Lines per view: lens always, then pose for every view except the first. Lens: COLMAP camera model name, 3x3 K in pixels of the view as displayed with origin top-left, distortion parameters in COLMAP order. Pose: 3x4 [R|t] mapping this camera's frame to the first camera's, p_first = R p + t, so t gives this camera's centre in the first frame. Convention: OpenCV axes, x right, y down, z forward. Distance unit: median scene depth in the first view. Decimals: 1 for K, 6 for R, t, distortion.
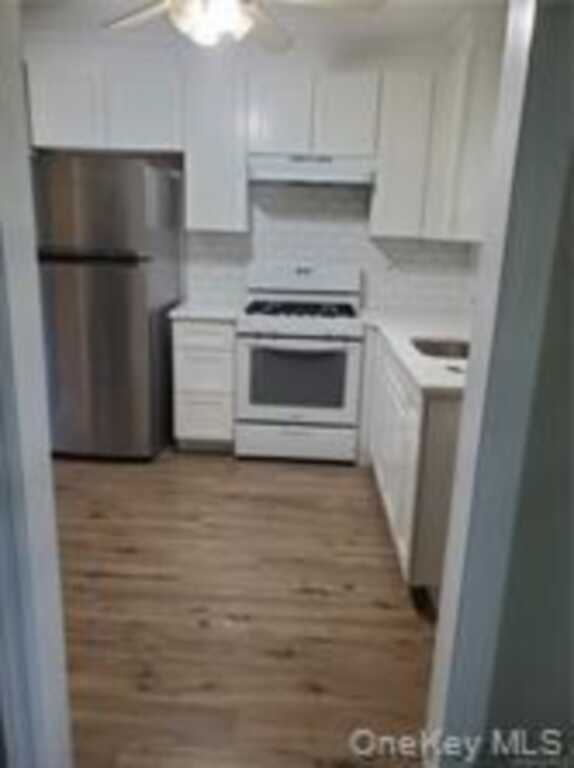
lens RADIAL K [[617.2, 0, 287.0], [0, 617.2, 384.0], [0, 0, 1]] dist [0.060034, -0.063358]
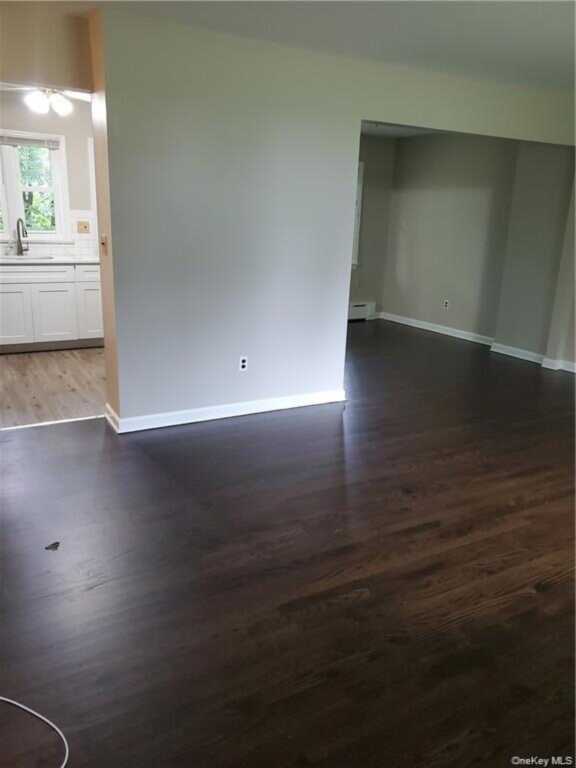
lens RADIAL K [[617.2, 0, 288.0], [0, 617.2, 384.0], [0, 0, 1]] dist [0.060034, -0.063358]
pose [[-0.507320, -0.290186, 0.811430, -2.382837], [0.169234, 0.889715, 0.423990, -0.496071], [-0.844977, 0.352421, -0.402261, 1.462423]]
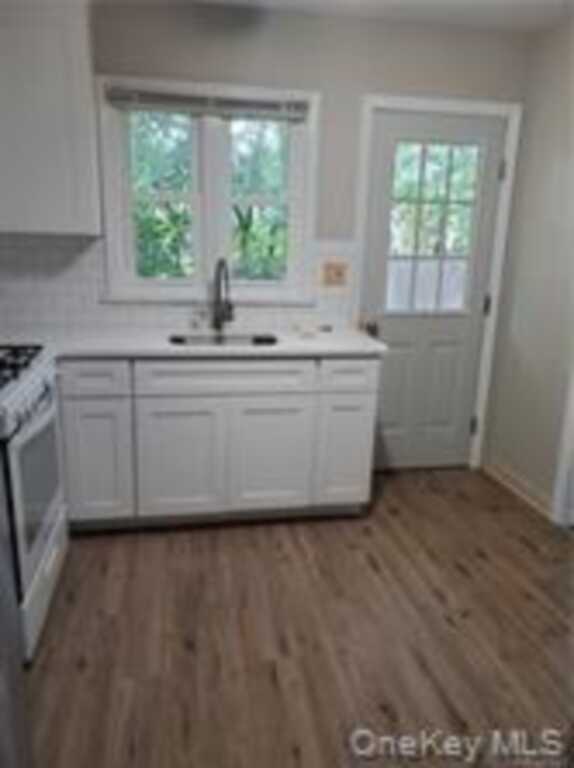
lens RADIAL K [[586.0, 0, 287.0], [0, 586.0, 384.0], [0, 0, 1]] dist [0.002038, -0.002874]
pose [[-0.214386, -0.298017, 0.930174, -0.818058], [0.214331, 0.914753, 0.342475, -0.352800], [-0.952943, 0.272787, -0.132236, 1.230102]]
